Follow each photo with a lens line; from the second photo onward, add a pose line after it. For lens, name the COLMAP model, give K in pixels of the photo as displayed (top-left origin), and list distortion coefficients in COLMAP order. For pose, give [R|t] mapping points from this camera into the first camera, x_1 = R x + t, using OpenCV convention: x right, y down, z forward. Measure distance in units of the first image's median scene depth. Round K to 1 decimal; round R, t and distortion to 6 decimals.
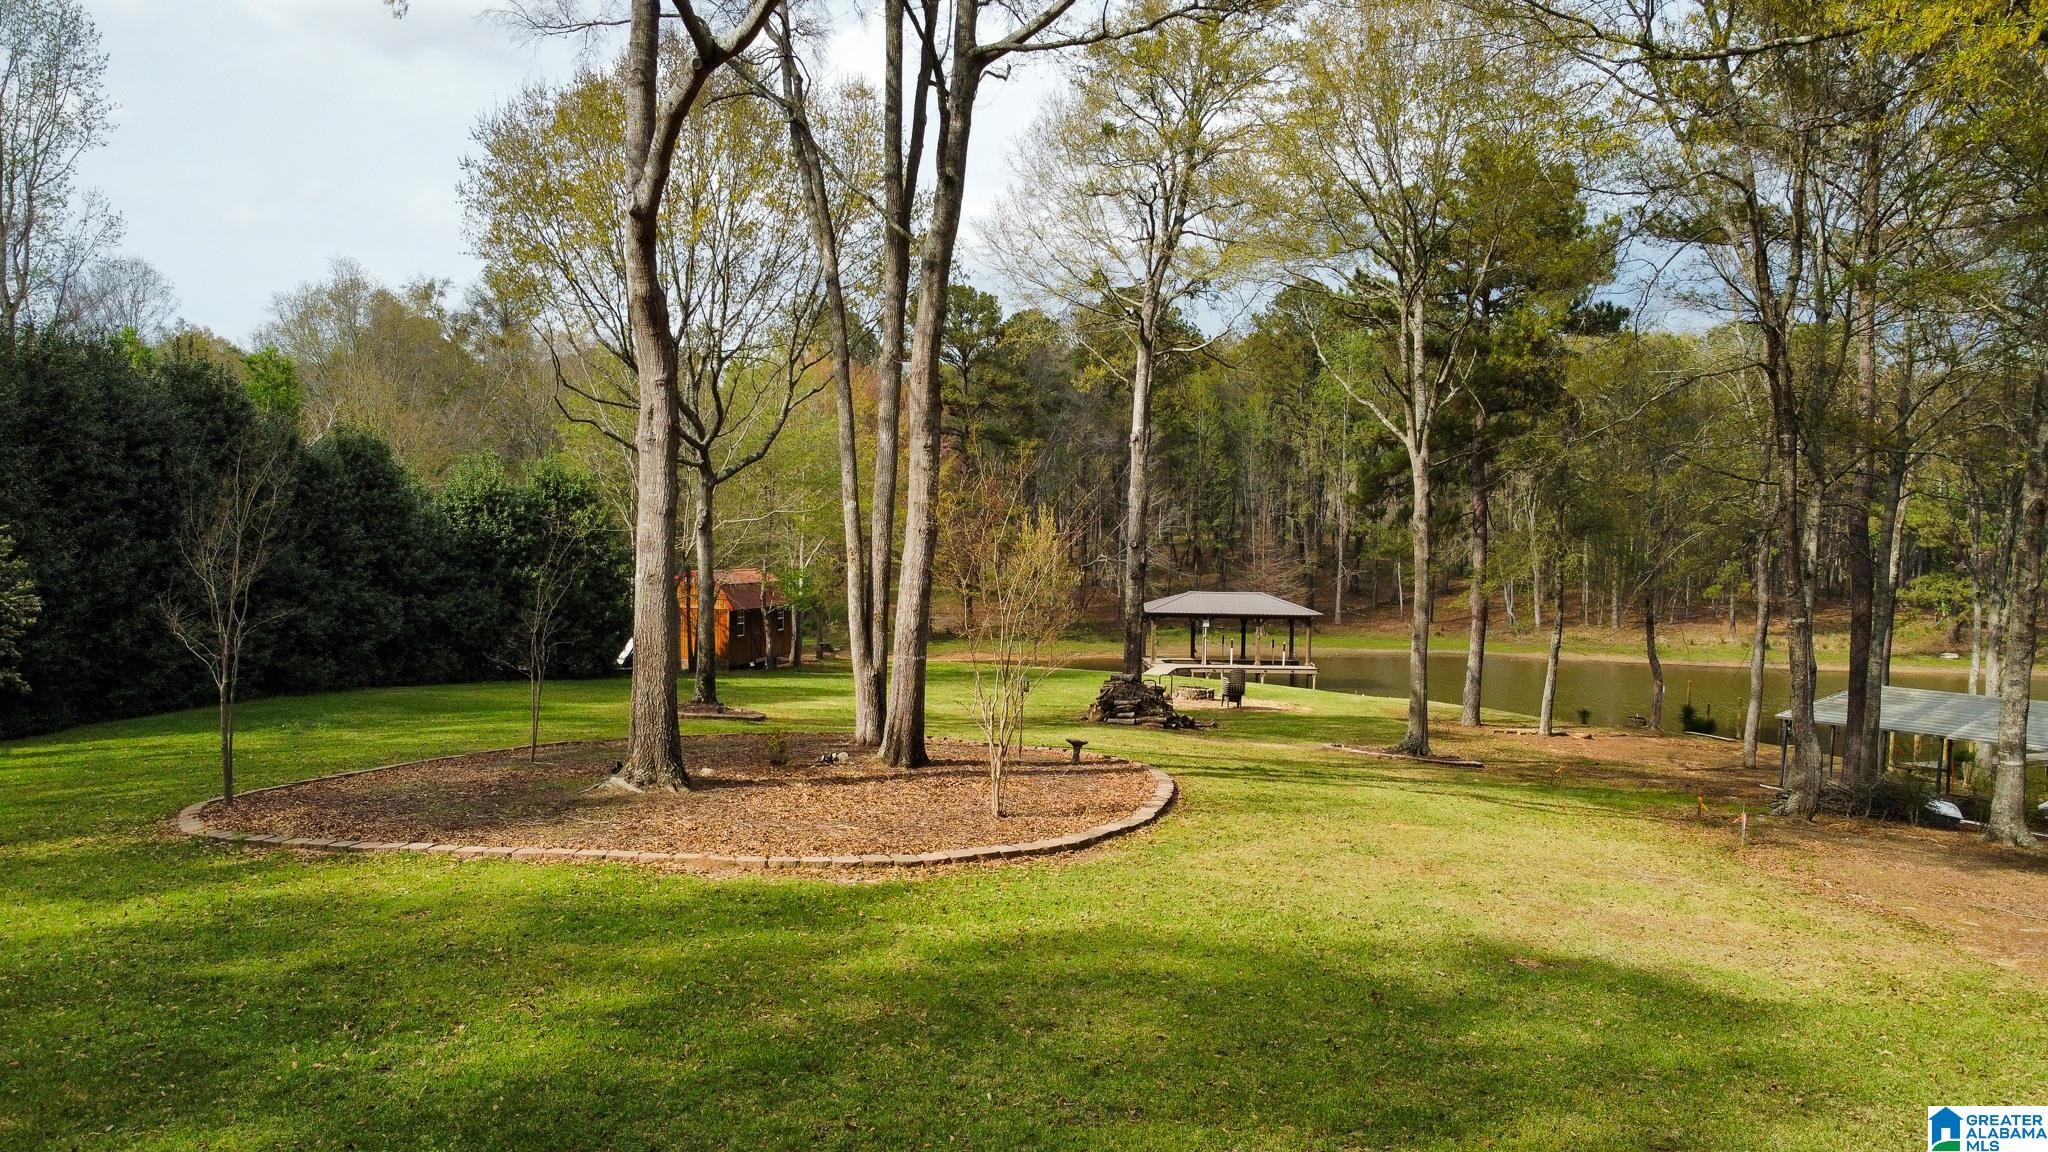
lens RADIAL K [[1619.7, 0, 1031.0], [0, 1619.7, 582.0], [0, 0, 1]] dist [-0.007045, 0.017062]
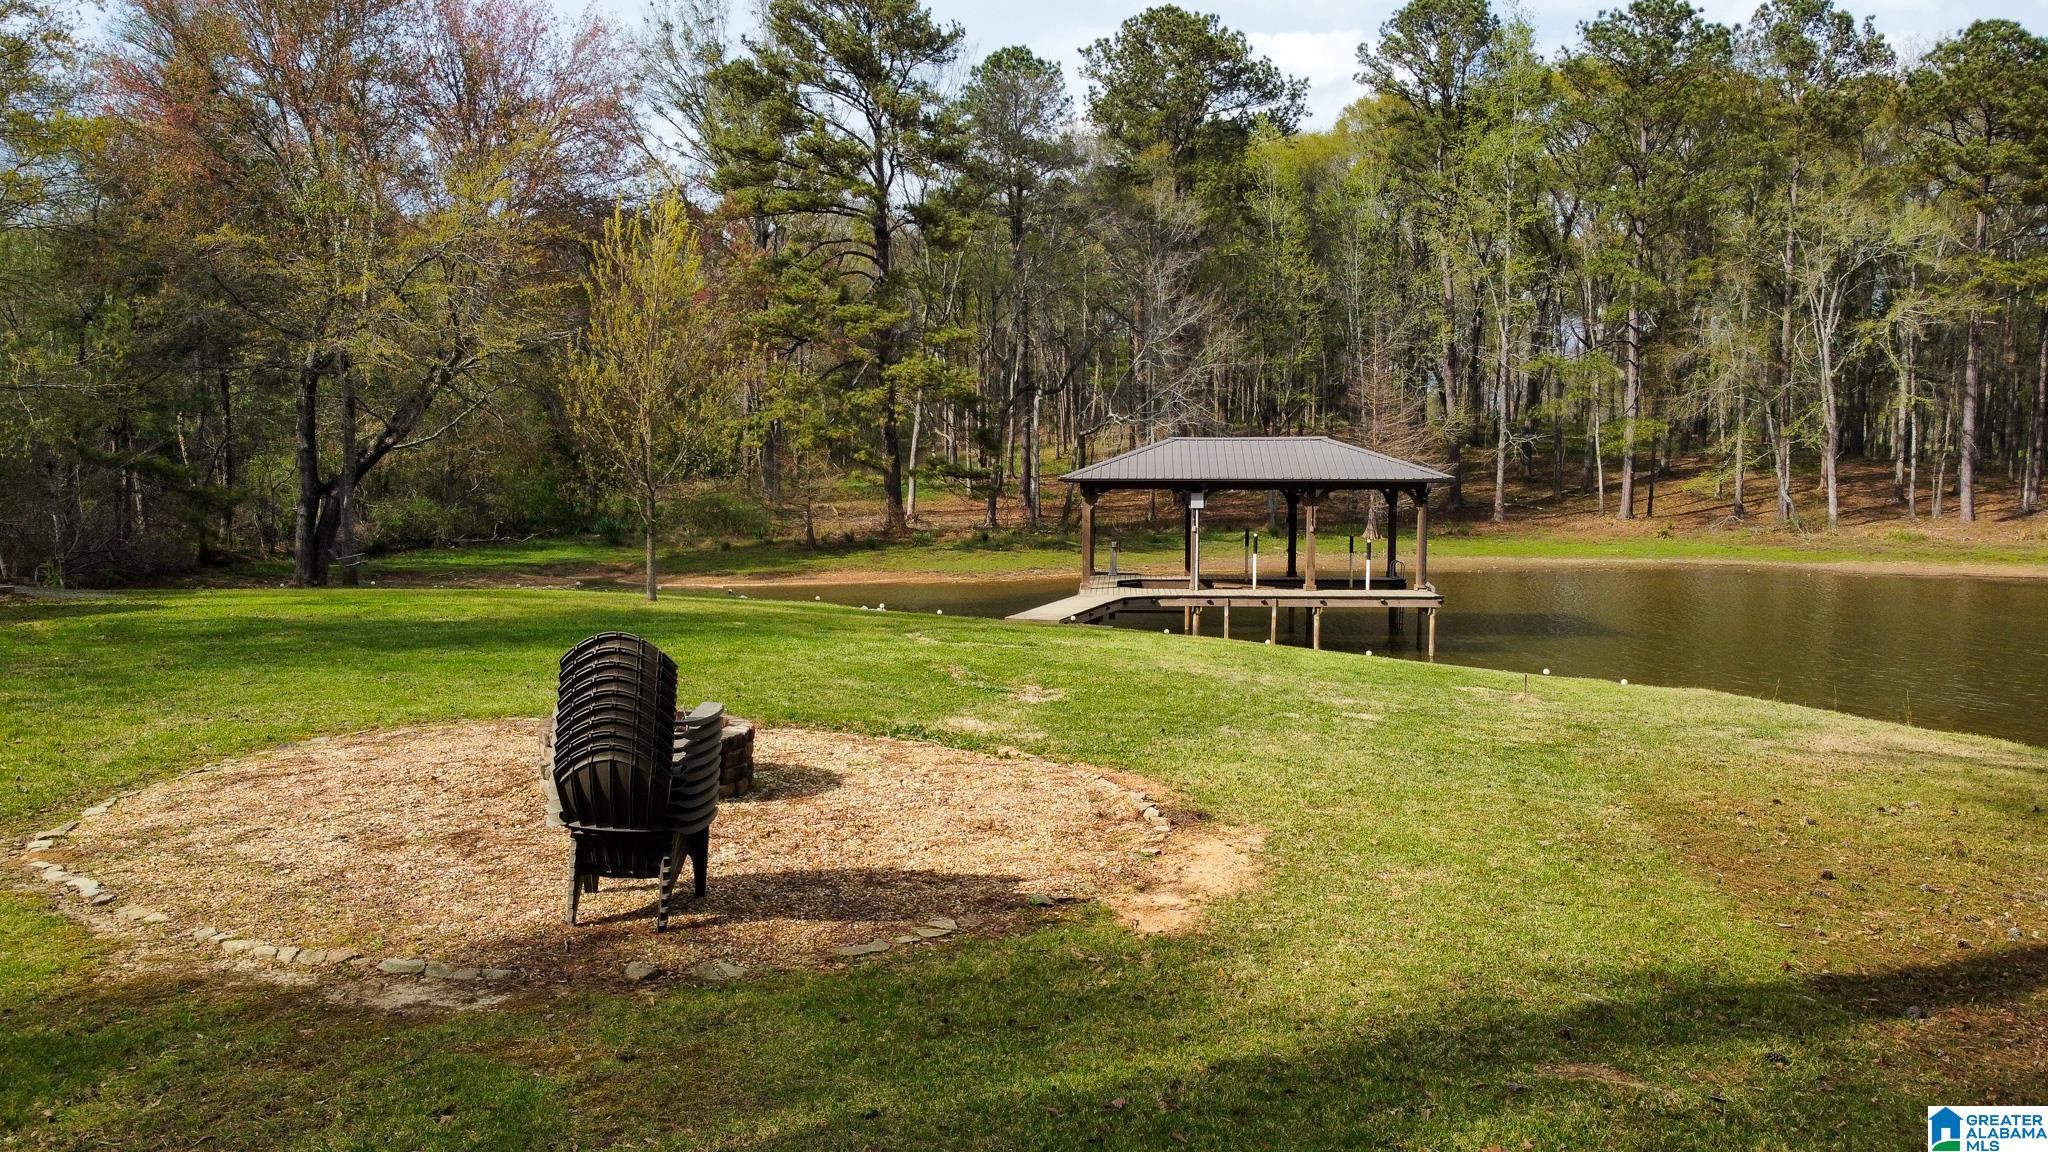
lens RADIAL K [[1619.7, 0, 1012.0], [0, 1619.7, 567.2], [0, 0, 1]] dist [-0.007045, 0.017062]
pose [[0.993354, -0.013122, -0.114348, 0.079409], [0.017702, 0.999077, 0.039135, 0.017872], [0.113729, -0.040899, 0.992670, 0.381268]]
